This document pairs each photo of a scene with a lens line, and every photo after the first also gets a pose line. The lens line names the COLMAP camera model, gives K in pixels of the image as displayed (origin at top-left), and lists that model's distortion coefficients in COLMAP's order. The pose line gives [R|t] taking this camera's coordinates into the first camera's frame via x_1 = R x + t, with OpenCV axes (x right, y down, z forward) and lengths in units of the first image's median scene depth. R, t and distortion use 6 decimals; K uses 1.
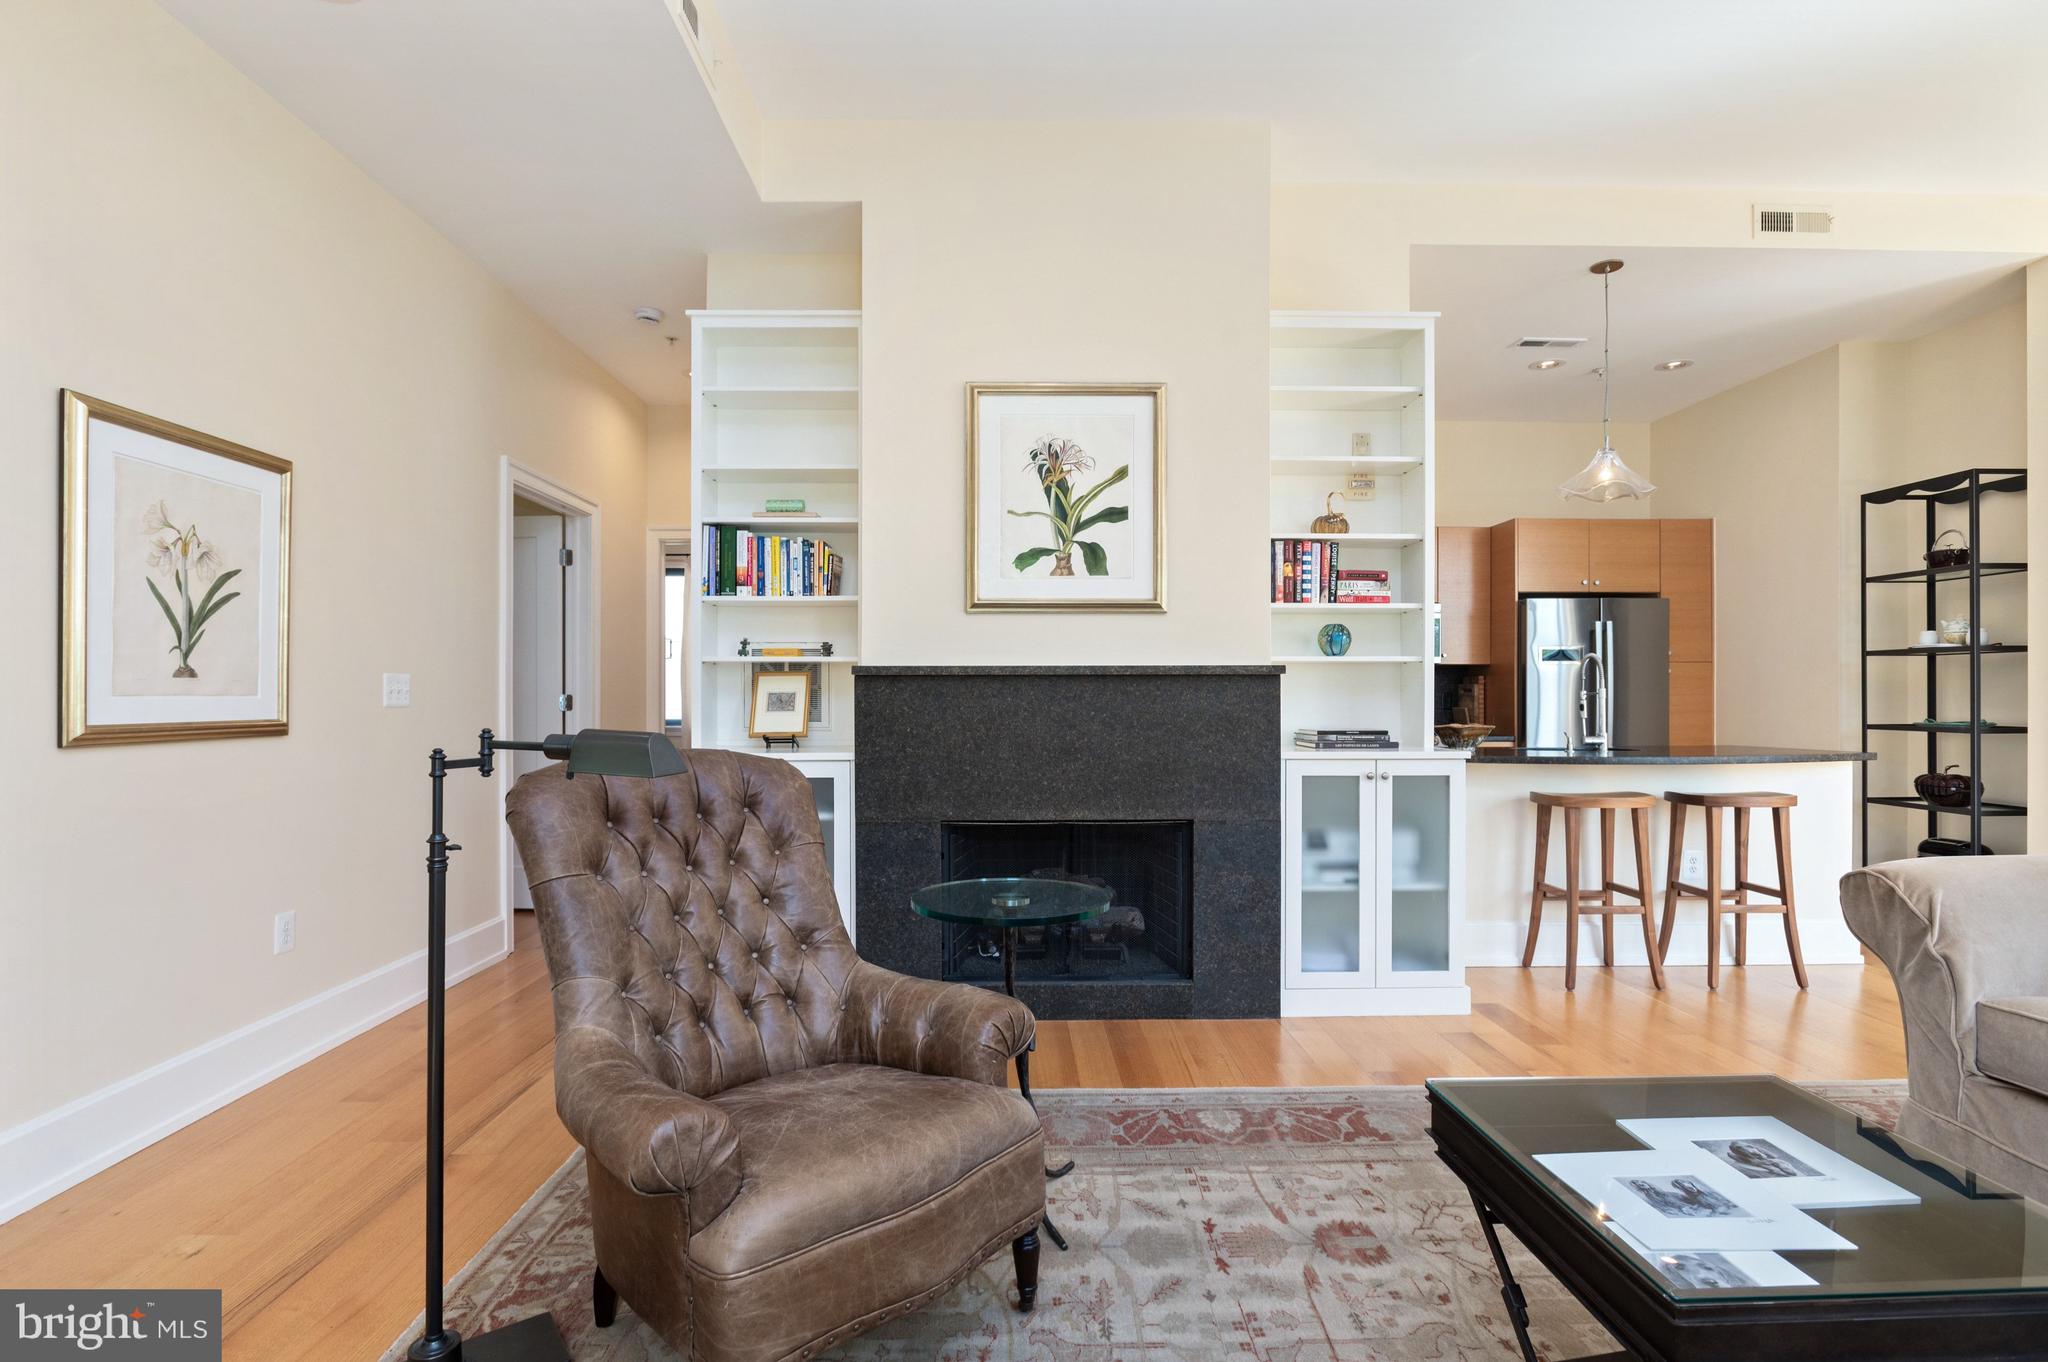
lens RADIAL K [[995.8, 0, 1012.7], [0, 995.8, 699.7], [0, 0, 1]] dist [-0.008031, -0.001230]
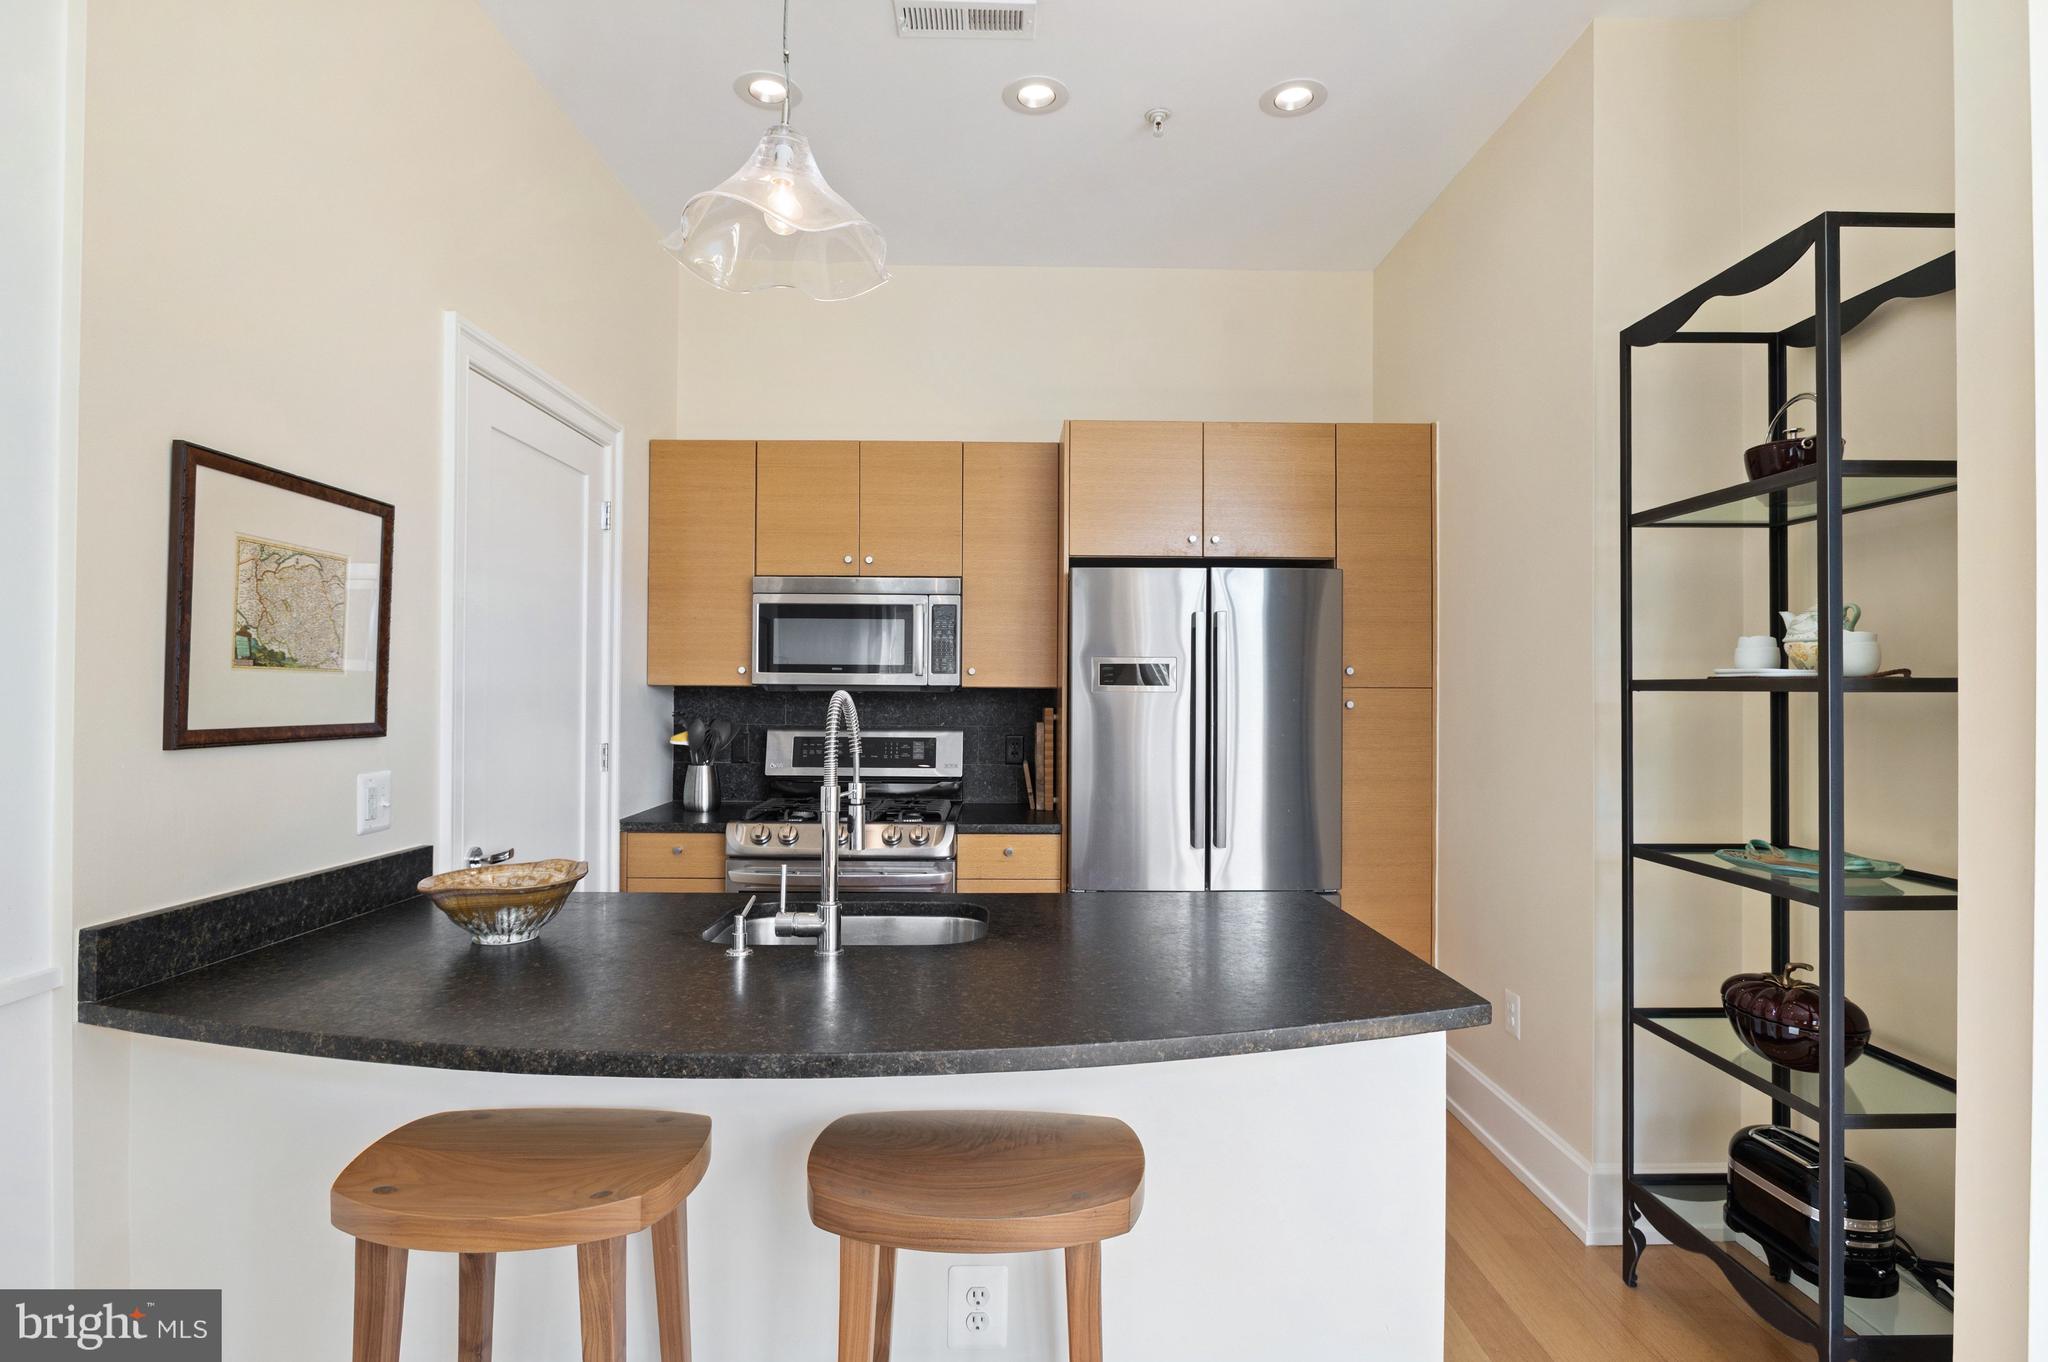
lens RADIAL K [[1032.9, 0, 1015.3], [0, 1032.9, 678.1], [0, 0, 1]] dist [-0.003642, -0.000572]
pose [[0.999895, 0.006074, -0.013164, 0.826479], [-0.006241, 0.999900, -0.012695, -0.059184], [0.013086, 0.012775, 0.999833, 0.743014]]
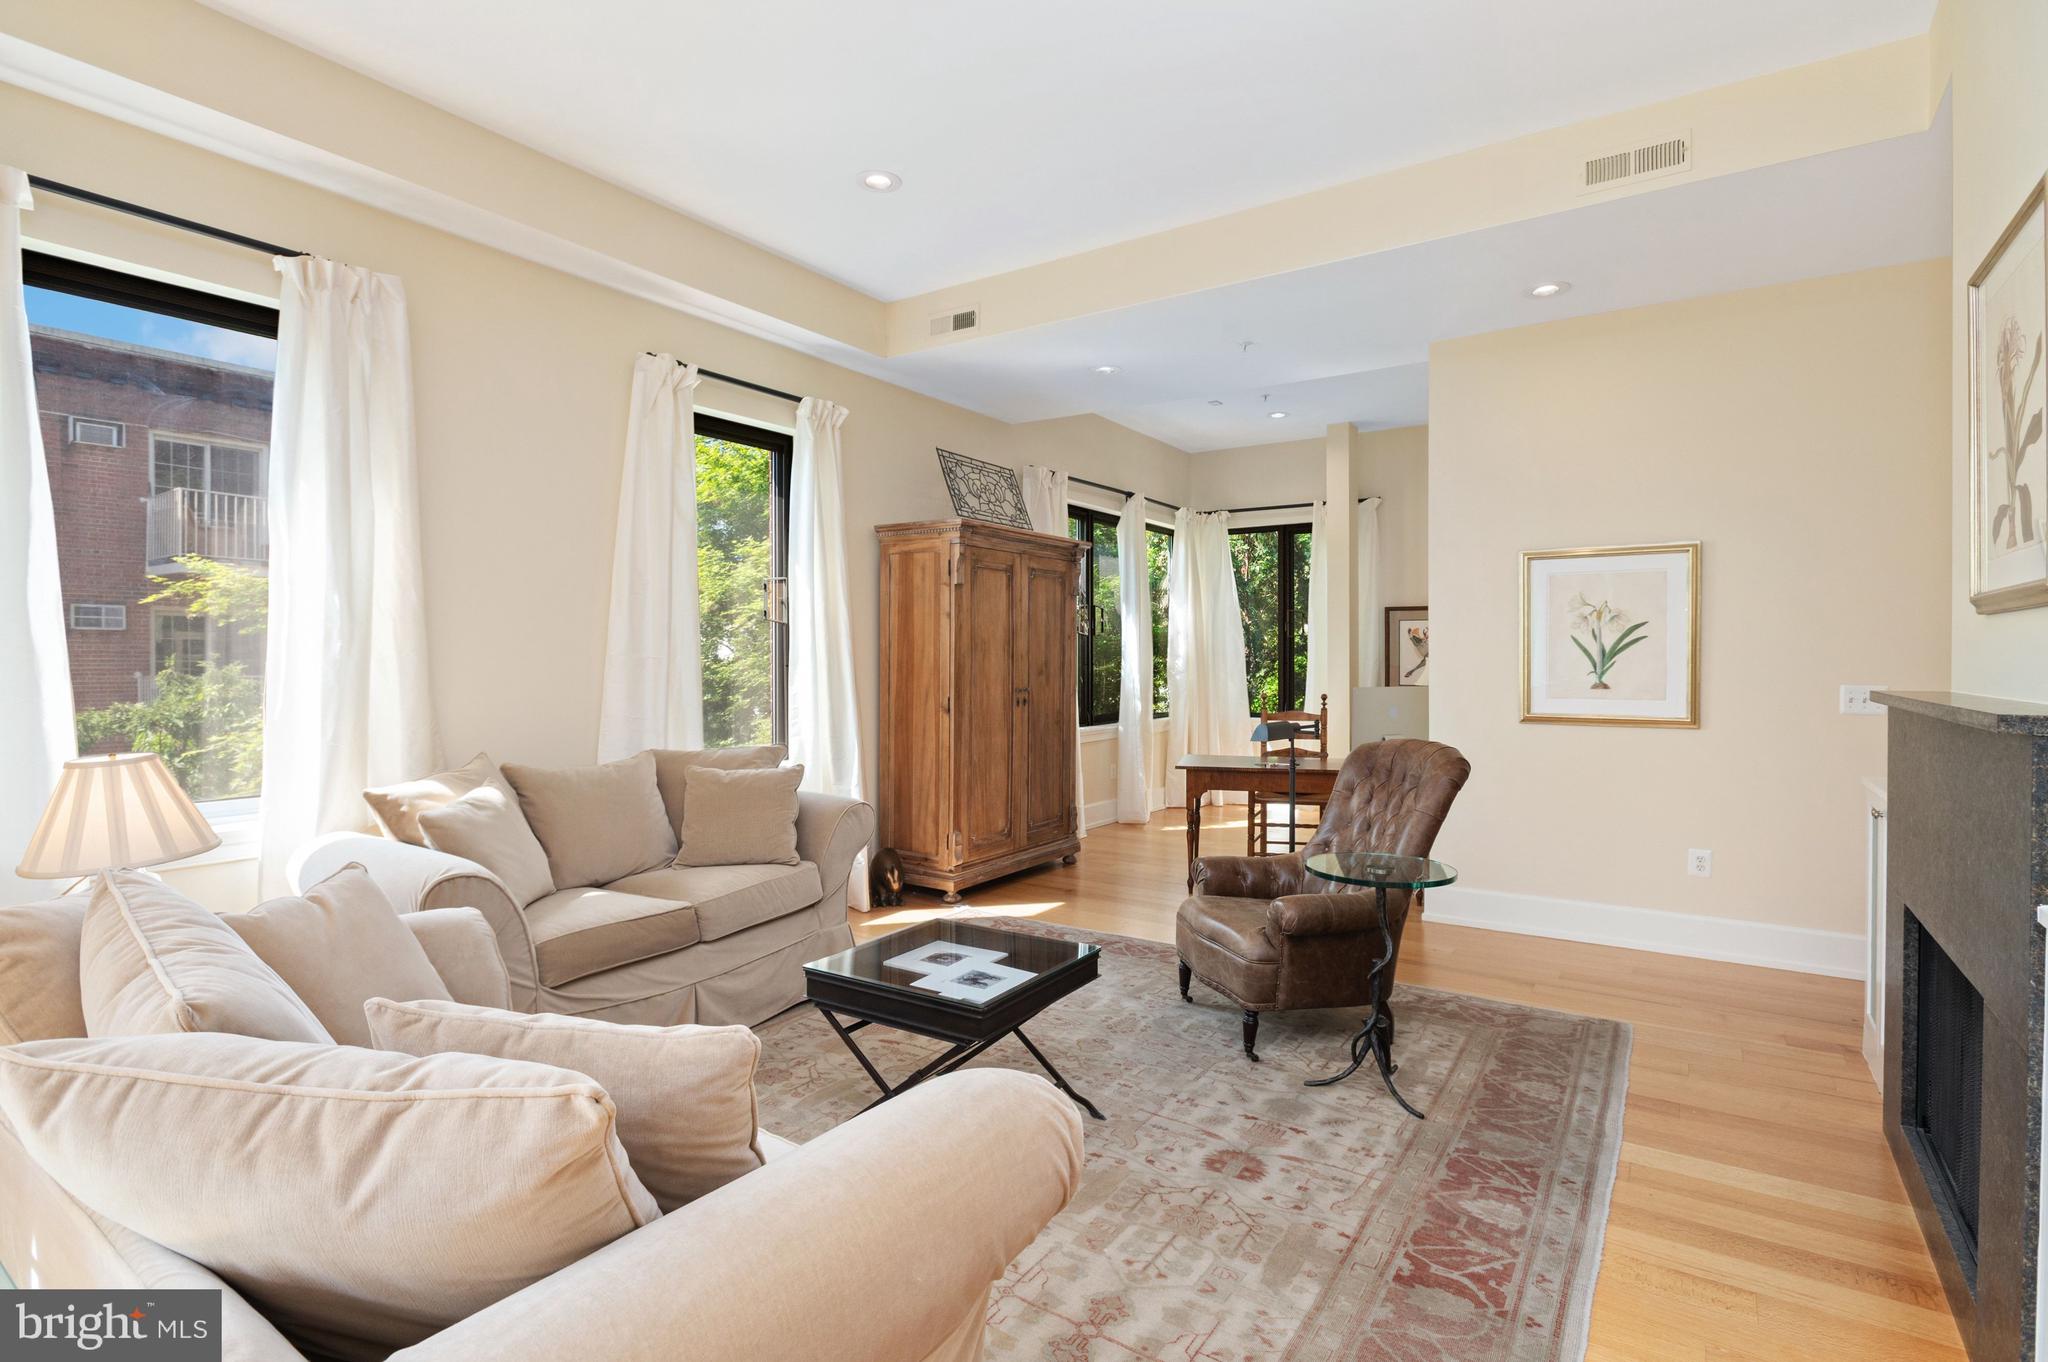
lens RADIAL K [[1009.8, 0, 1027.8], [0, 1009.8, 658.9], [0, 0, 1]] dist [-0.003736, -0.001379]
pose [[-0.568259, 0.002372, -0.822846, 0.882713], [-0.003837, 0.999977, 0.005533, -0.059503], [0.822841, 0.006301, -0.568237, 0.860621]]
